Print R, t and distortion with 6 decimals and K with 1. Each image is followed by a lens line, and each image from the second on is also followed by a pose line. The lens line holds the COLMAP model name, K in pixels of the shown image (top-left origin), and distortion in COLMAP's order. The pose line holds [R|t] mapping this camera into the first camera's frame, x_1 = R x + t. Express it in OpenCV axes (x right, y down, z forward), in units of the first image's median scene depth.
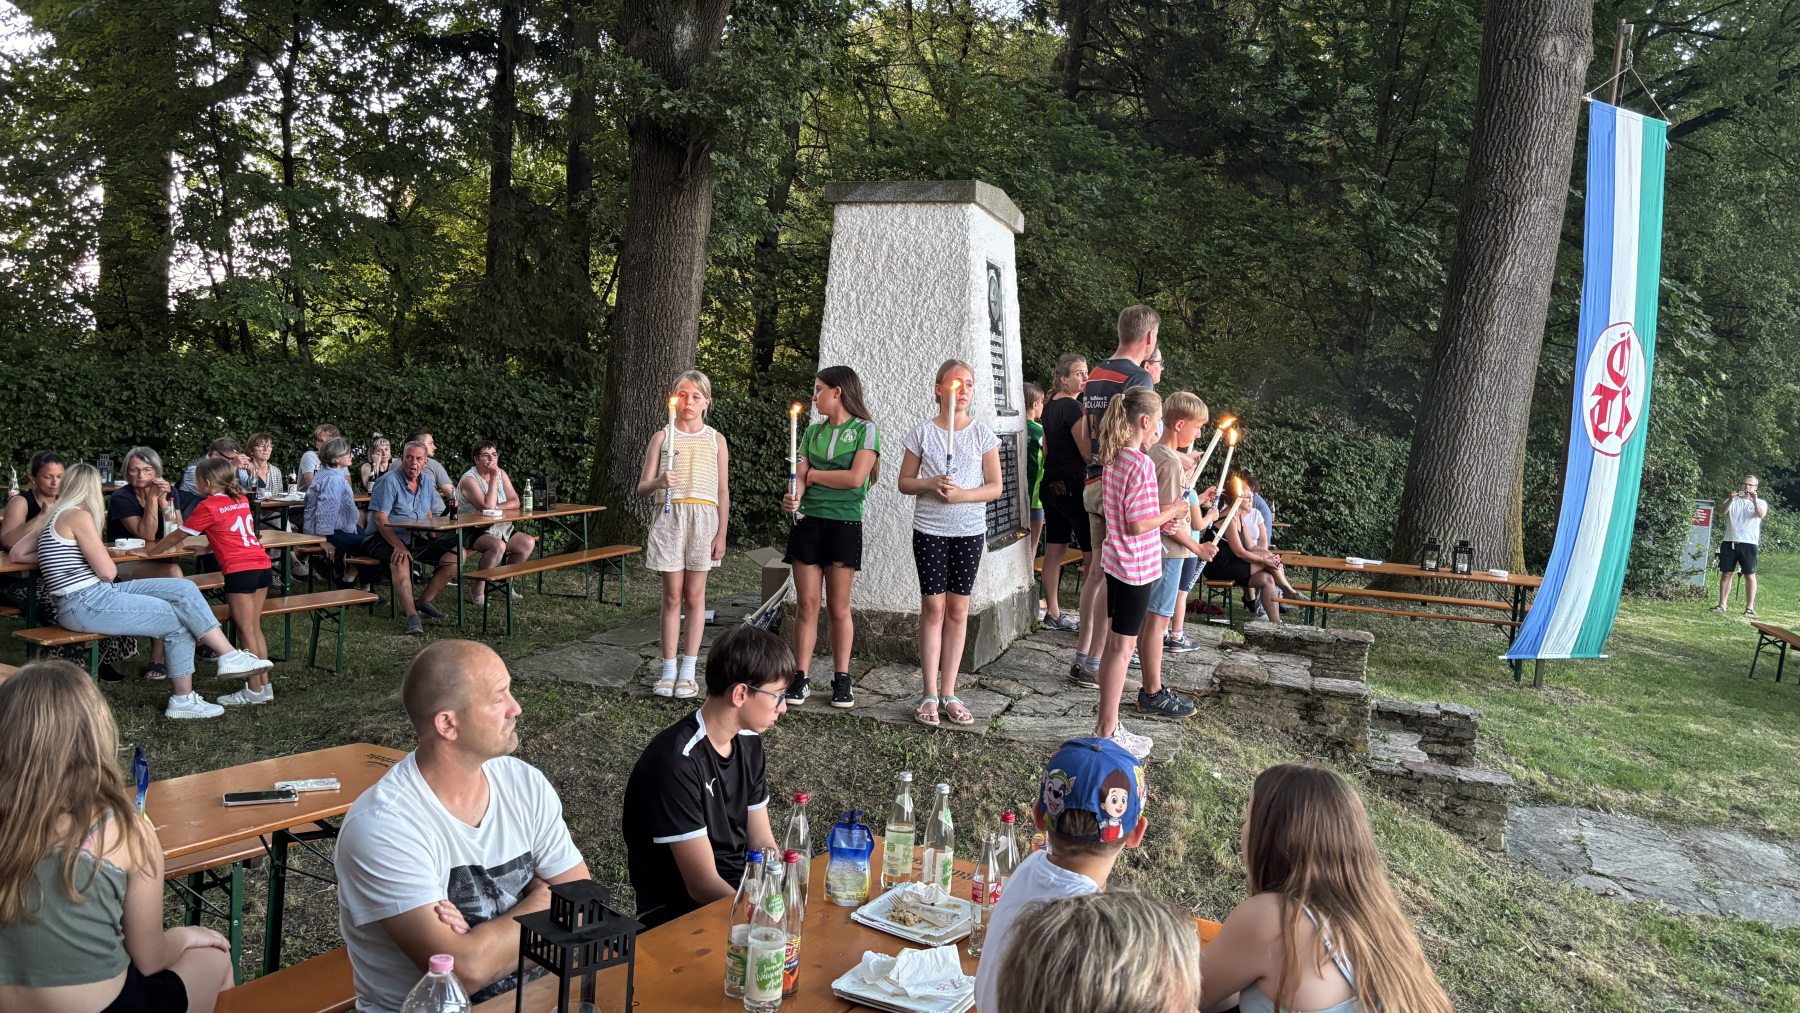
lens RADIAL K [[1358.0, 0, 899.8], [0, 1358.0, 506.2], [0, 0, 1]] dist [0.021053, -0.003425]
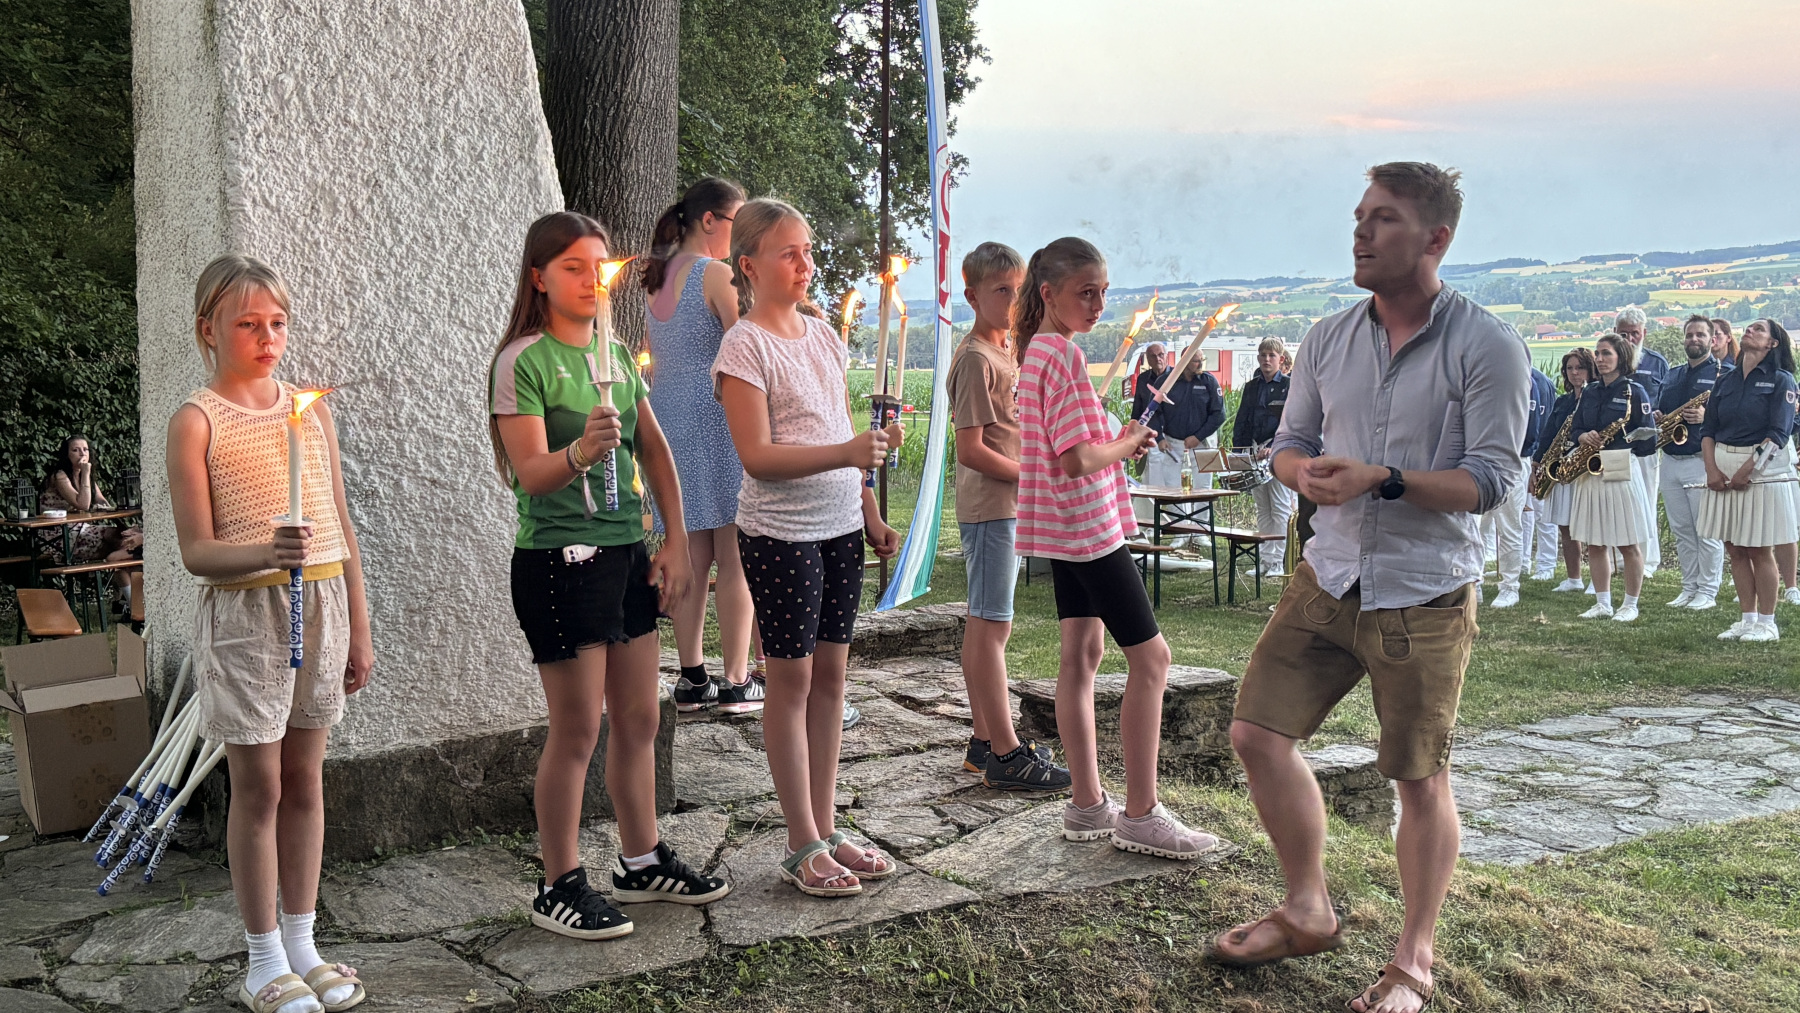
lens RADIAL K [[1994.3, 0, 900.8], [0, 1994.3, 507.0], [0, 0, 1]] dist [-0.020150, 0.000000]
pose [[0.656280, -0.147178, 0.740024, -0.421928], [0.131087, 0.988116, 0.080266, -0.040446], [-0.743043, 0.044330, 0.667774, 0.404984]]
